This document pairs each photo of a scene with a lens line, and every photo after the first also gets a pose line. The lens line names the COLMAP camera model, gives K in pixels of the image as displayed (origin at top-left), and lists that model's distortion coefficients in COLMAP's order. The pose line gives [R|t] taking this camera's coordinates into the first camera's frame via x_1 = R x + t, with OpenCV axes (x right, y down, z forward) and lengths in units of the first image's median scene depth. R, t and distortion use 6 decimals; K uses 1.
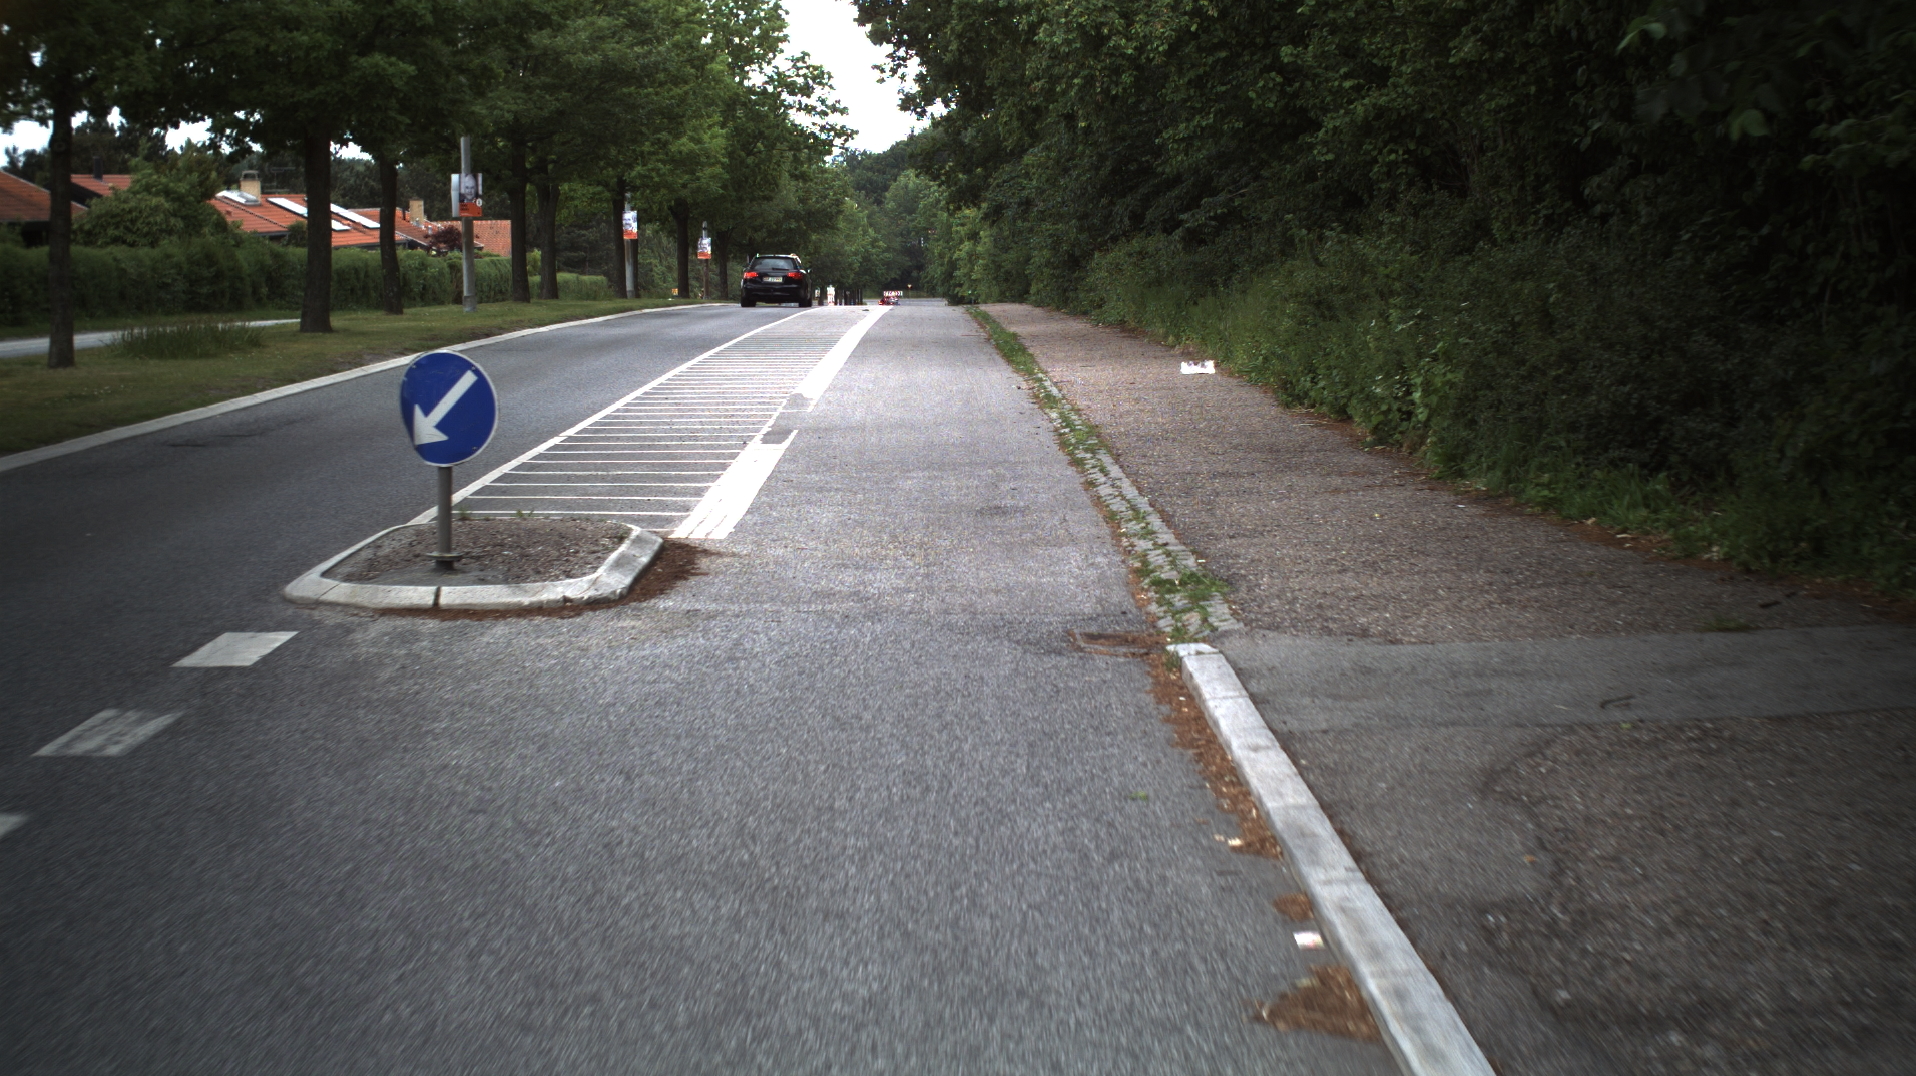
lens RADIAL K [[2735.2, 0, 958.0], [0, 2735.2, 538.0], [0, 0, 1]] dist [-0.262454, 0.396959]
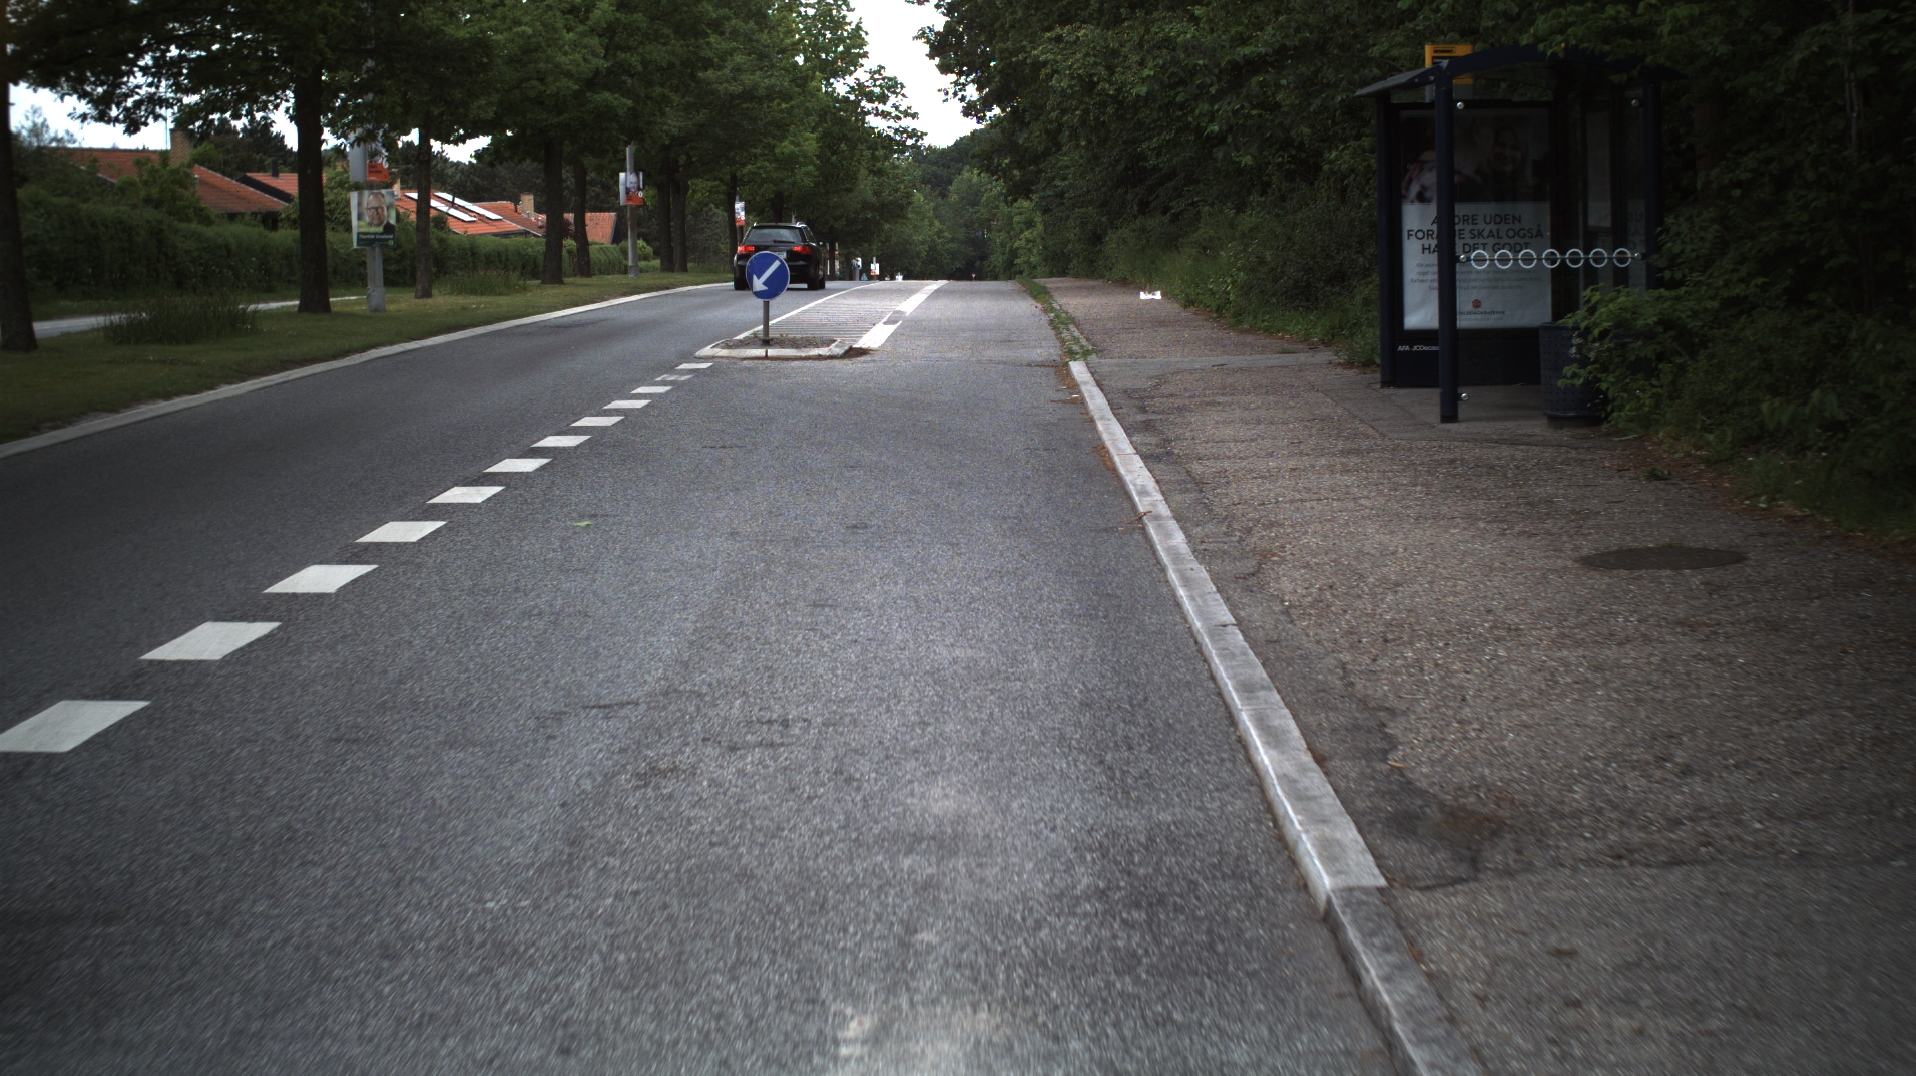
lens RADIAL K [[2735.2, 0, 958.0], [0, 2735.2, 538.0], [0, 0, 1]] dist [-0.262454, 0.396959]
pose [[0.999706, -0.002798, -0.024066, 0.010593], [0.002855, 0.999993, 0.002328, 0.055199], [0.024059, -0.002396, 0.999708, -0.431621]]
